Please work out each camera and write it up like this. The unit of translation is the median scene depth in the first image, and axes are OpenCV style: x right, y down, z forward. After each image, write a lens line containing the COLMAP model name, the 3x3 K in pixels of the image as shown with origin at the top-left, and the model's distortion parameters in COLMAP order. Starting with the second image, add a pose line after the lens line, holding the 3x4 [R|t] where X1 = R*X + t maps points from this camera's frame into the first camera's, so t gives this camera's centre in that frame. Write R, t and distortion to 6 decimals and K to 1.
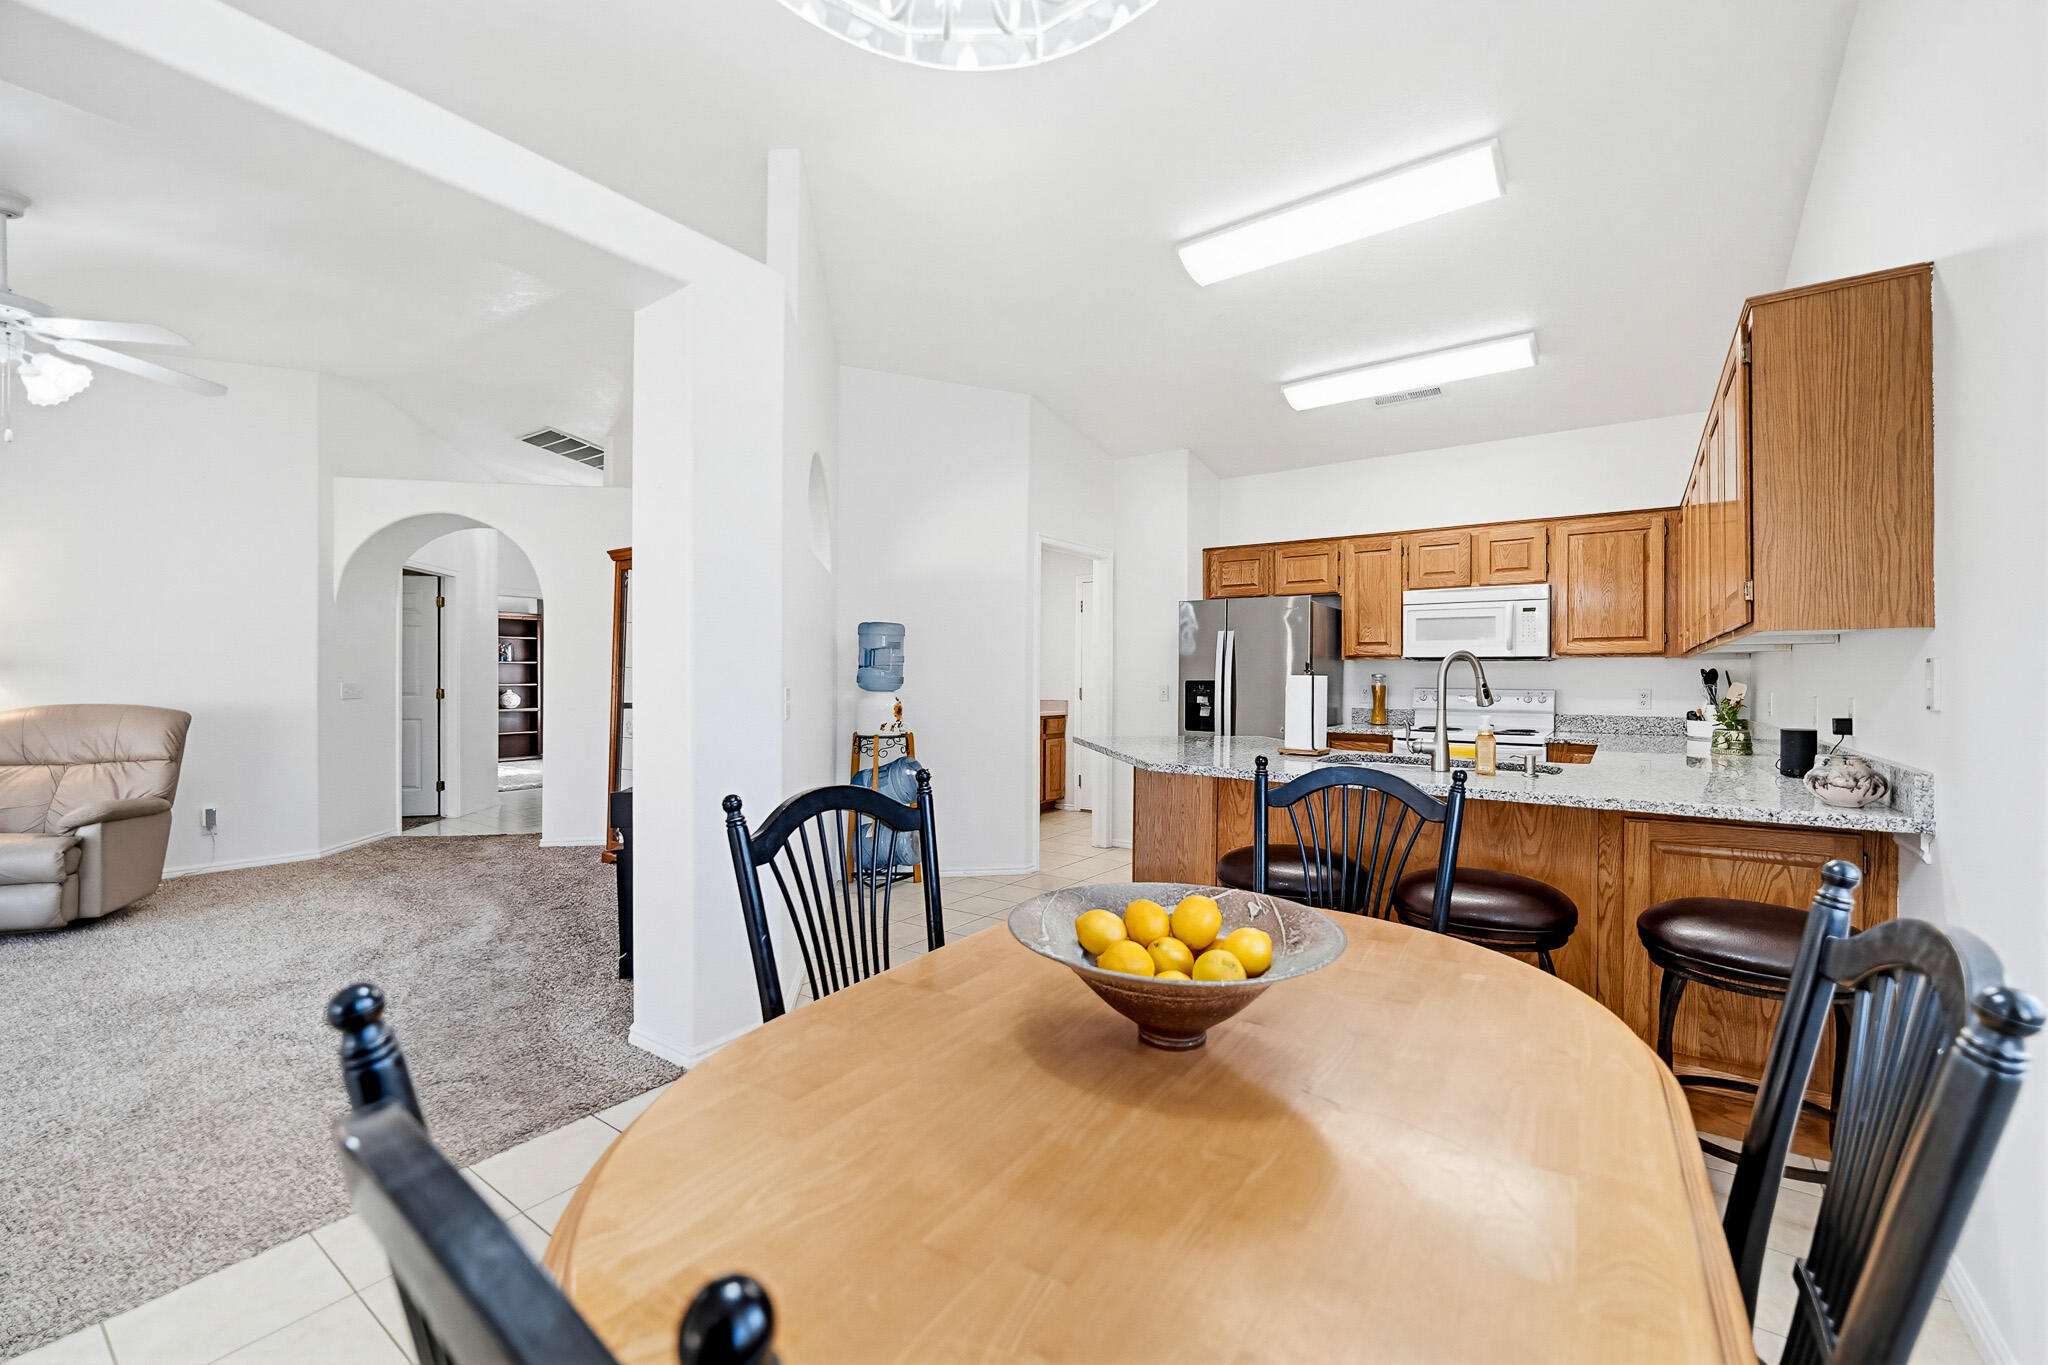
lens RADIAL K [[842.3, 0, 1017.1], [0, 842.3, 669.3], [0, 0, 1]] dist [-0.004373, 0.000803]
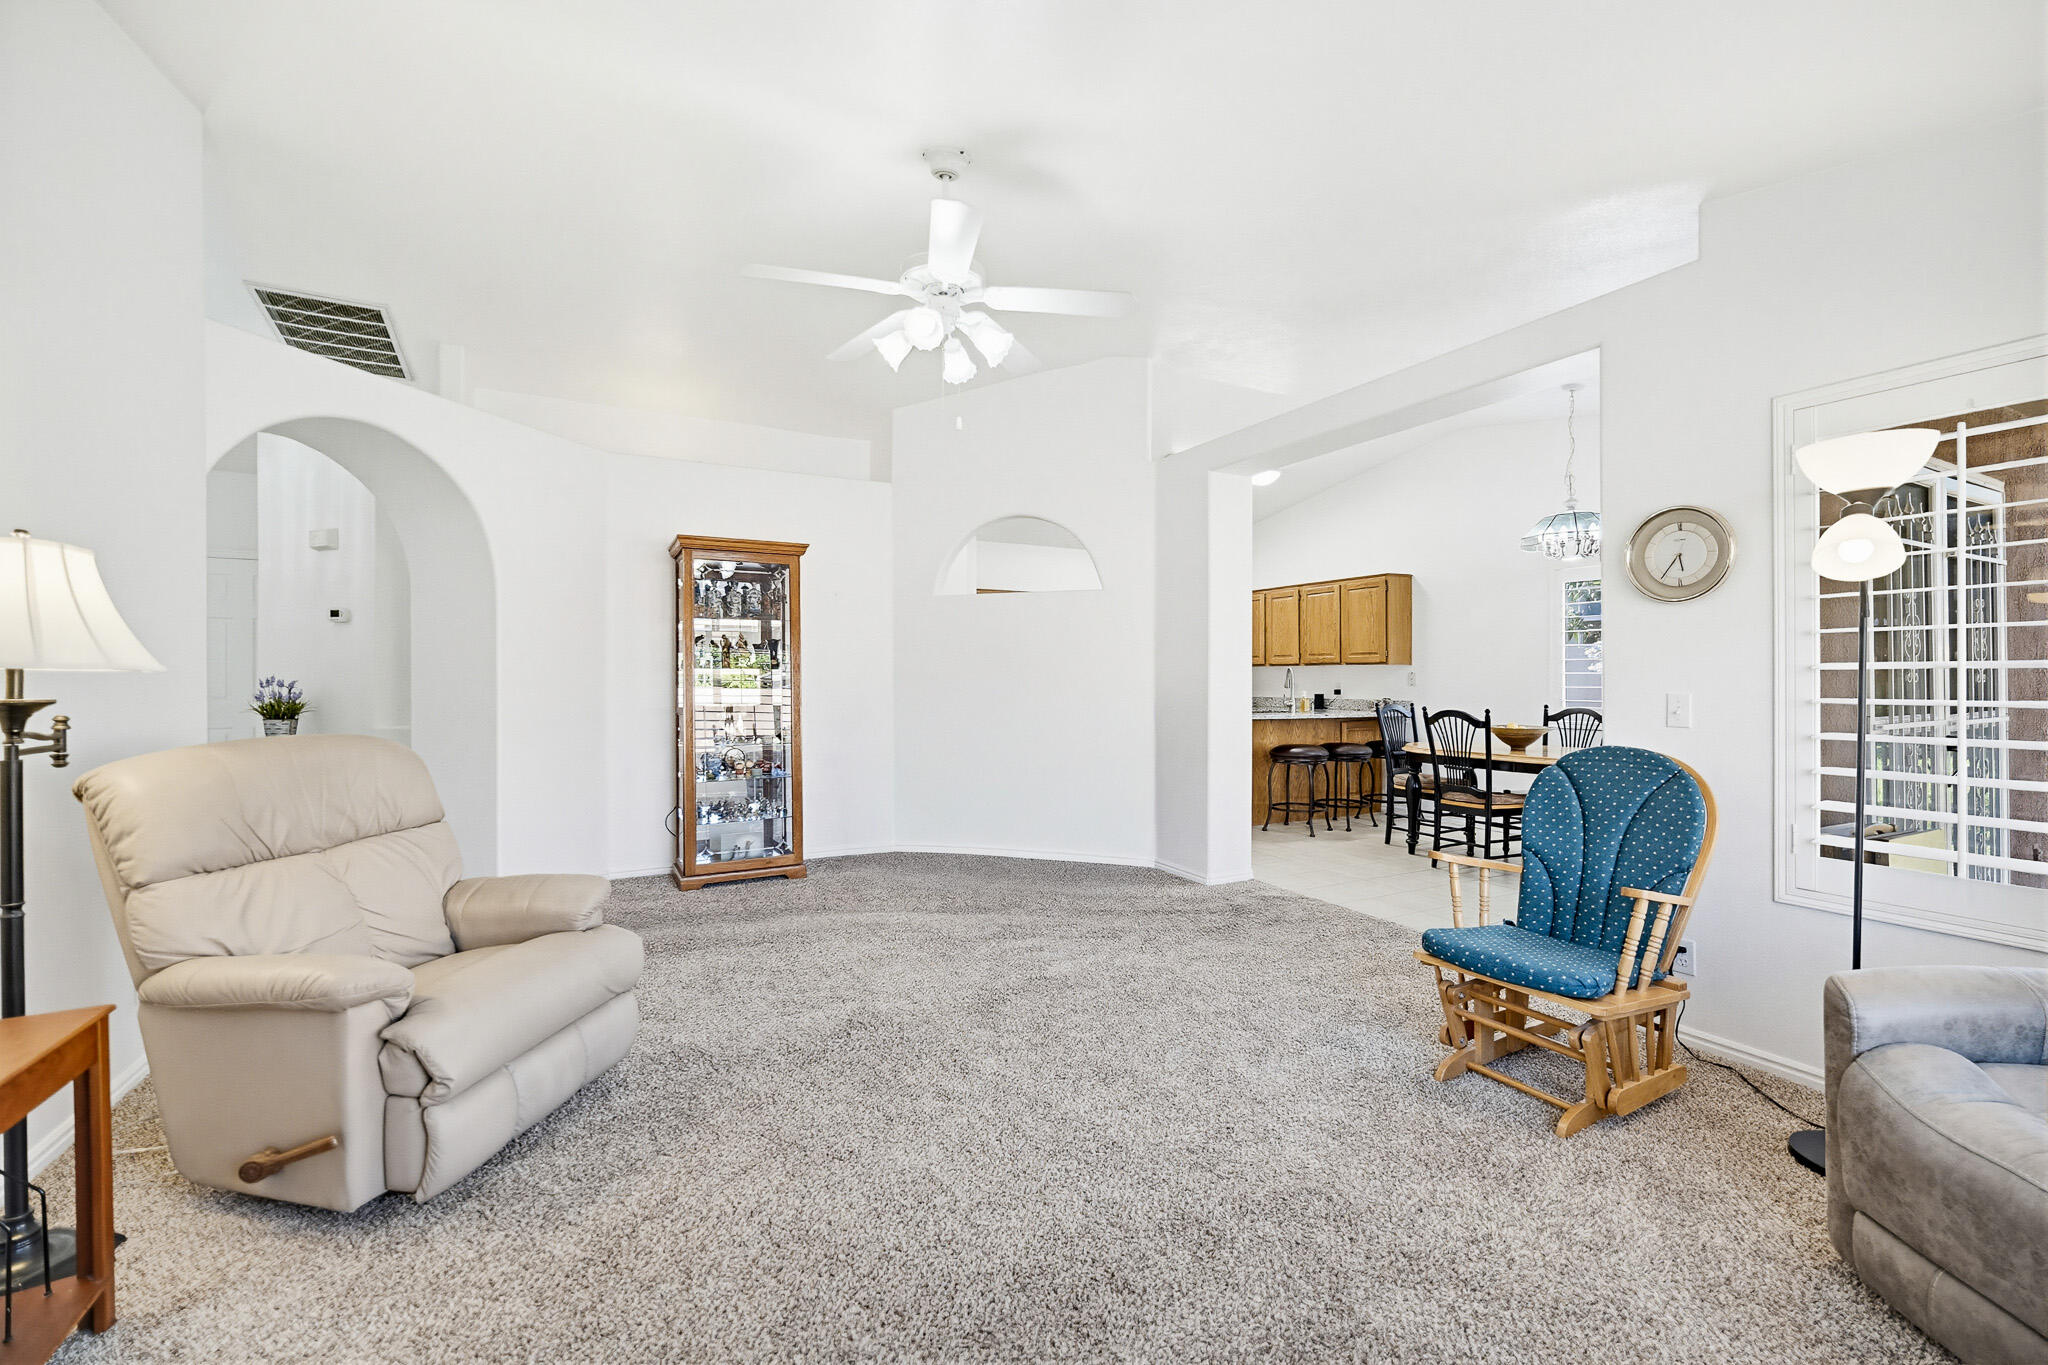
lens RADIAL K [[842.3, 0, 1028.7], [0, 842.3, 680.5], [0, 0, 1]] dist [-0.004373, 0.000803]
pose [[0.435362, -0.005358, 0.900240, -1.237424], [-0.005773, 0.999945, 0.008743, -0.000217], [-0.900237, -0.009004, 0.435307, 0.333547]]
